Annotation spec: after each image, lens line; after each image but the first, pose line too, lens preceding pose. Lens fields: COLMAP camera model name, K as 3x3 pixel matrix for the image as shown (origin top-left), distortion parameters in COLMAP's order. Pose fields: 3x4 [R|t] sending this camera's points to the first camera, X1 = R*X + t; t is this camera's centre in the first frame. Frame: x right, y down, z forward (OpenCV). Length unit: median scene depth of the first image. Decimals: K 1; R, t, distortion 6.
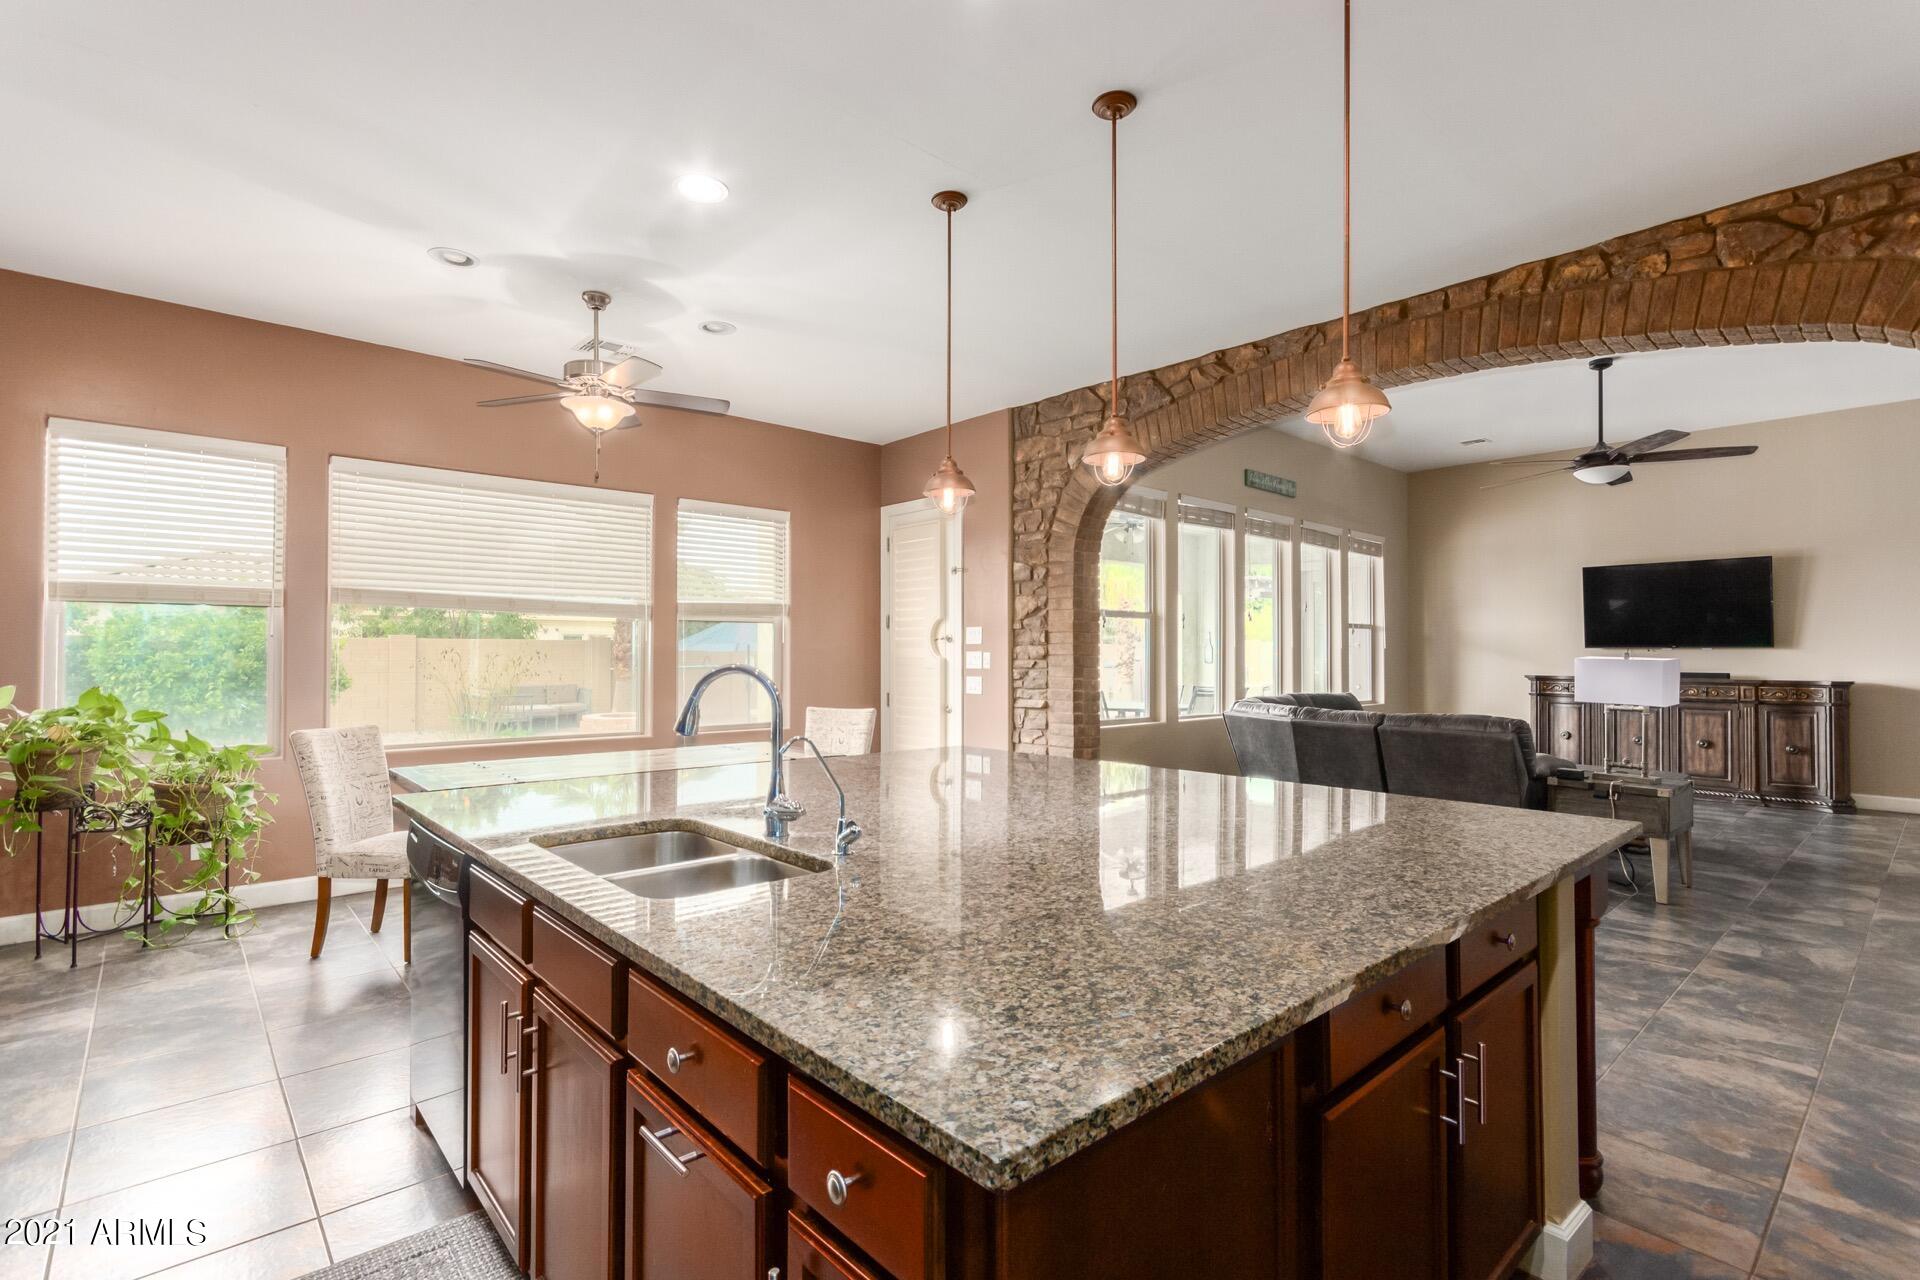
lens RADIAL K [[895.5, 0, 966.8], [0, 895.5, 639.0], [0, 0, 1]] dist [0.004555, -0.001471]
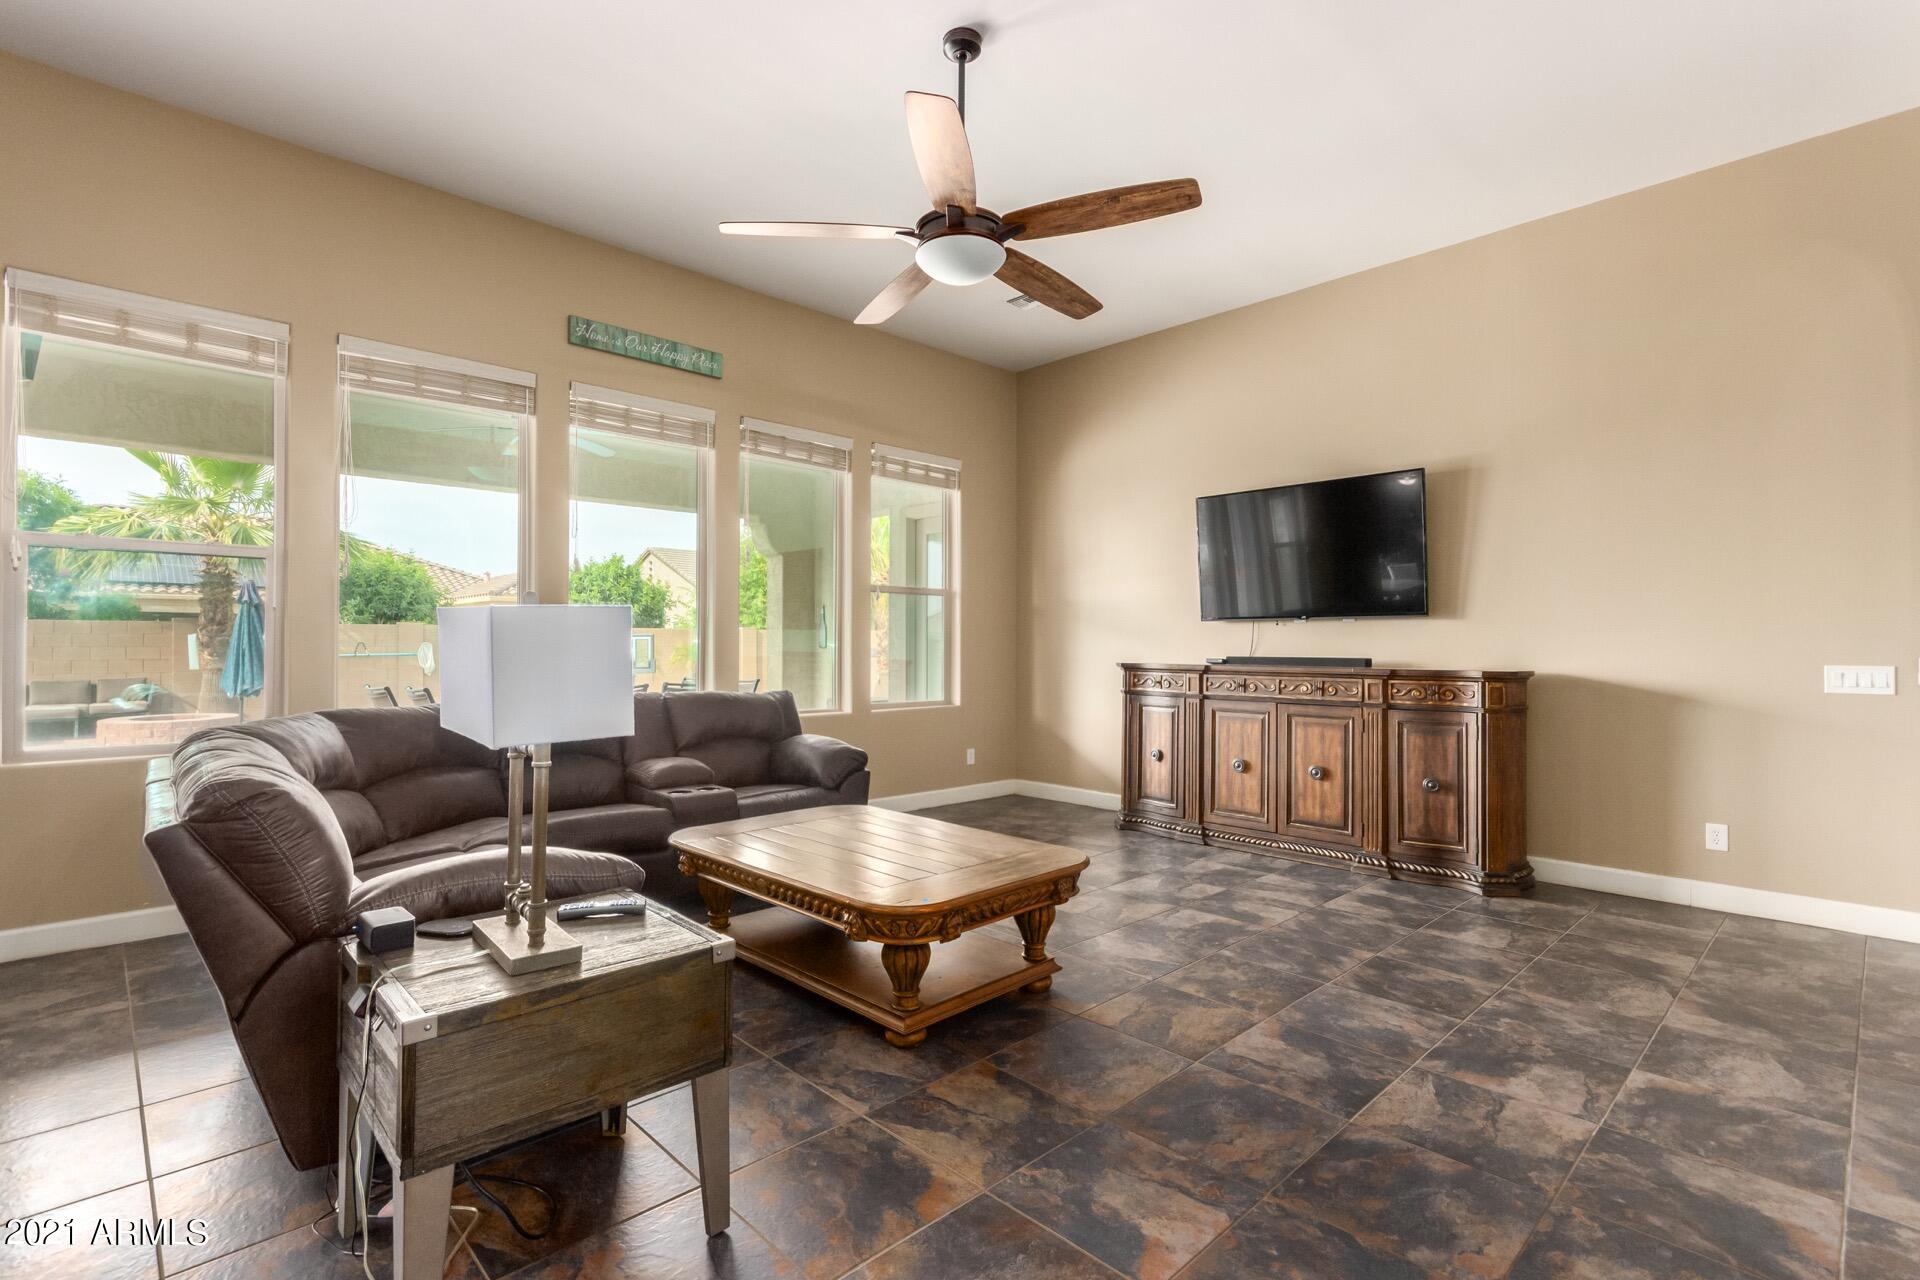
lens RADIAL K [[895.5, 0, 954.0], [0, 895.5, 638.5], [0, 0, 1]] dist [0.004555, -0.001471]
pose [[0.998943, 0.000788, 0.045962, 0.550536], [-0.001099, 0.999977, 0.006734, 0.021075], [-0.045956, -0.006777, 0.998920, 0.402061]]
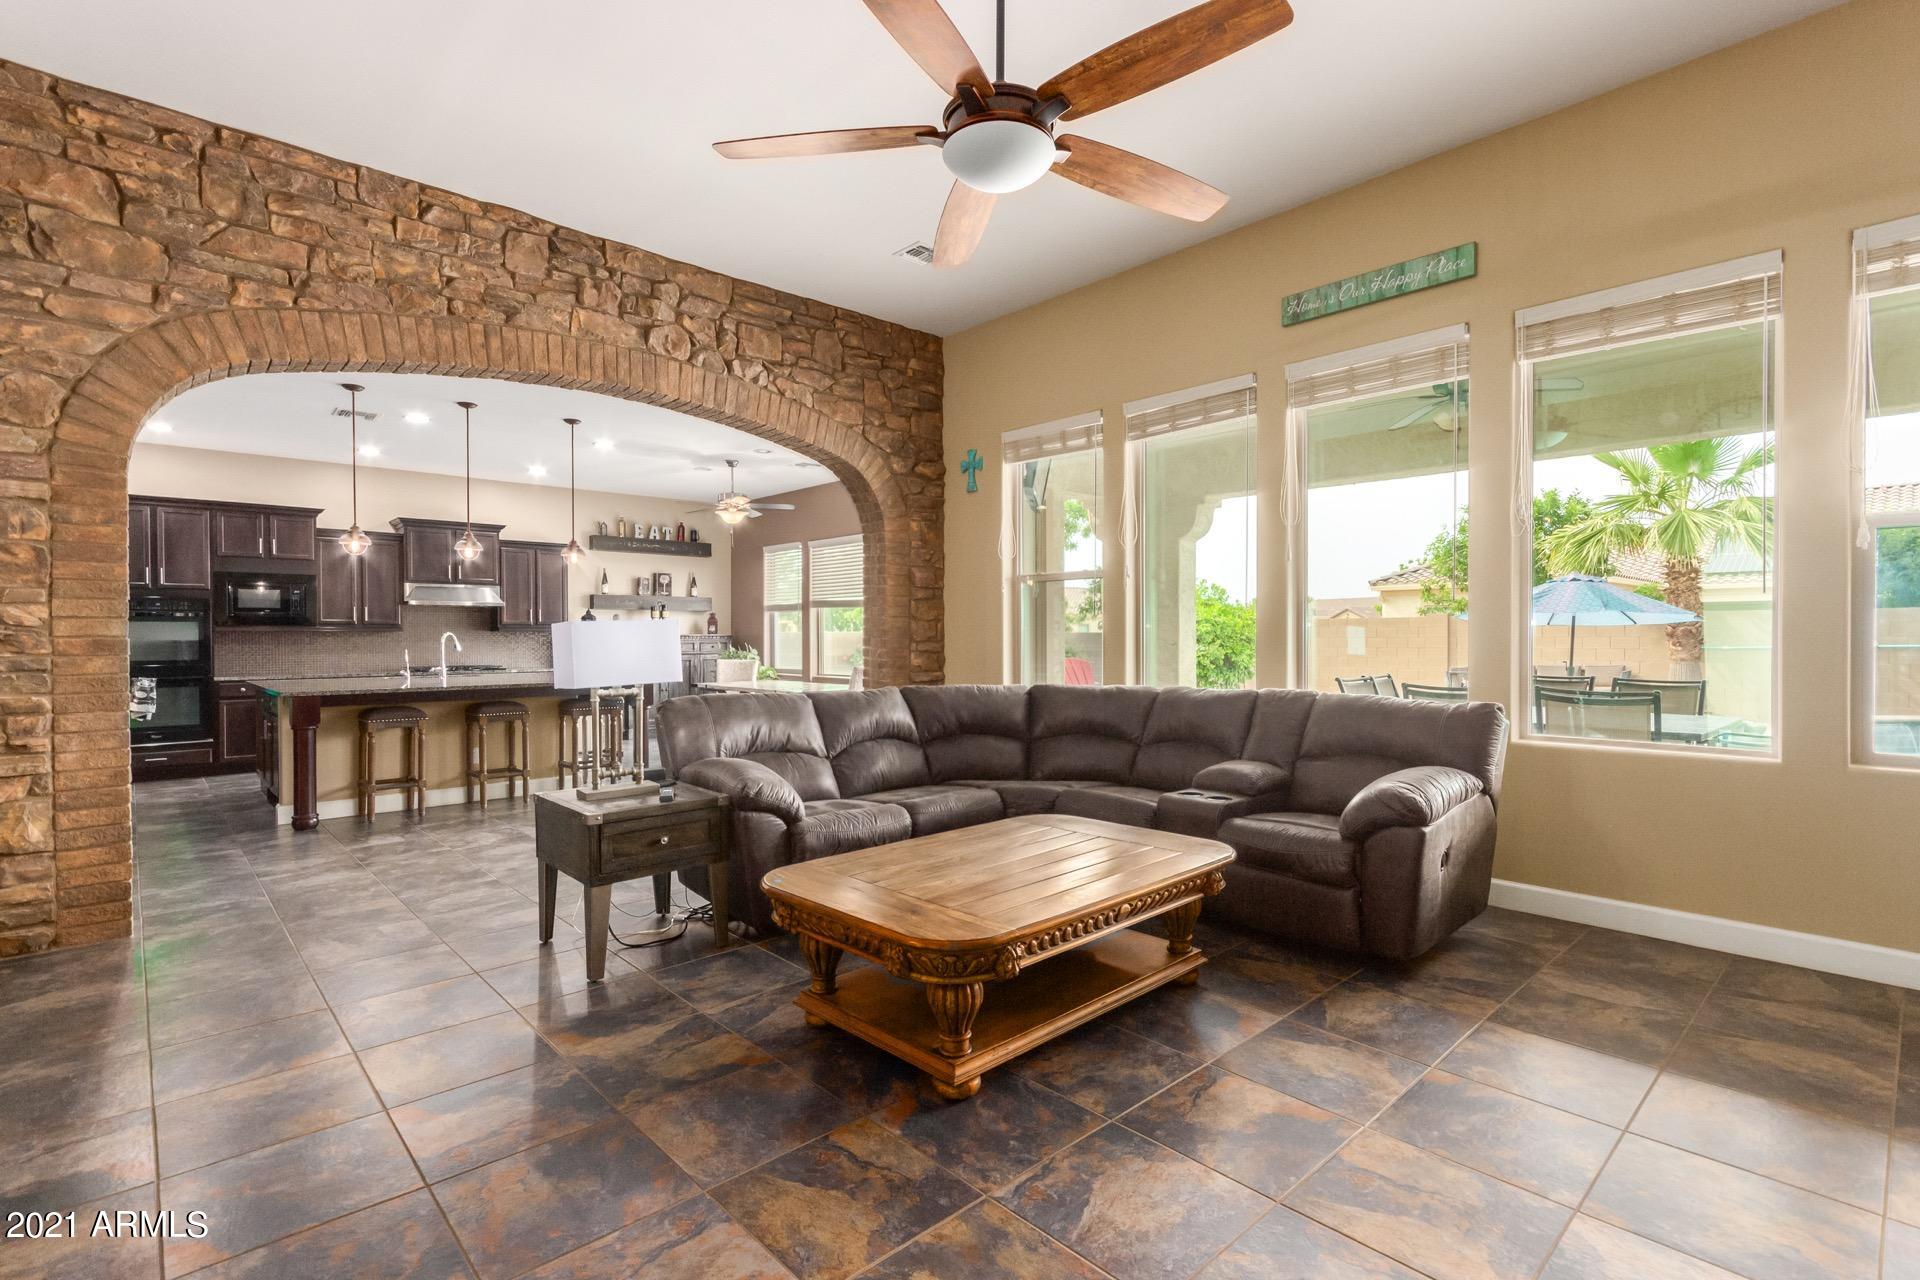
lens RADIAL K [[895.5, 0, 956.1], [0, 895.5, 644.0], [0, 0, 1]] dist [0.004555, -0.001471]
pose [[0.029120, 0.007654, -0.999547, 0.901934], [0.018308, 0.999799, 0.008190, 0.024971], [0.999408, -0.018538, 0.028974, 0.786584]]
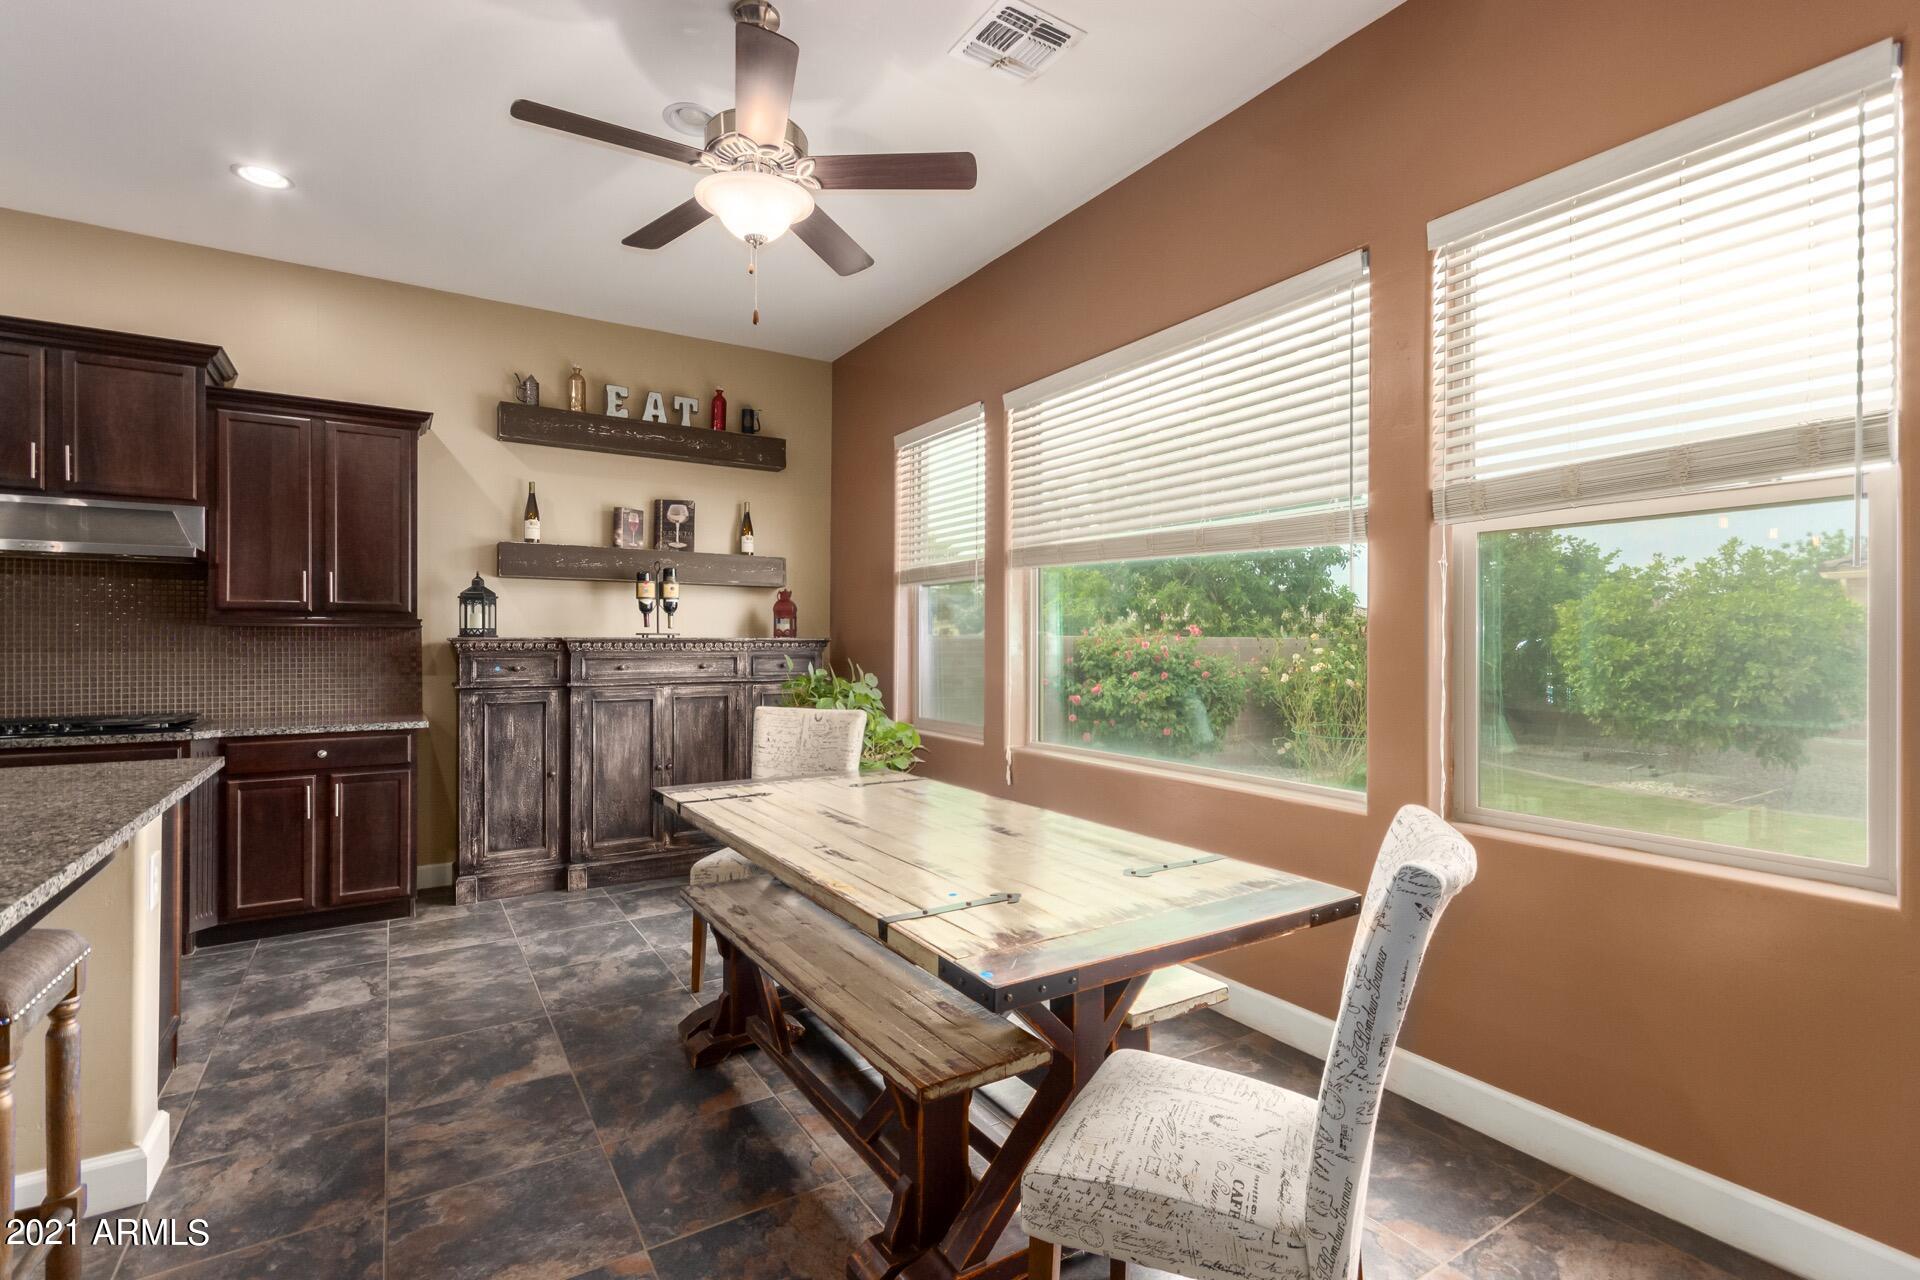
lens RADIAL K [[895.5, 0, 956.2], [0, 895.5, 645.1], [0, 0, 1]] dist [0.004555, -0.001471]
pose [[-0.156762, -0.000296, -0.987636, 0.078642], [0.012466, 0.999920, -0.002278, 0.021941], [0.987558, -0.012669, -0.156746, 0.661429]]
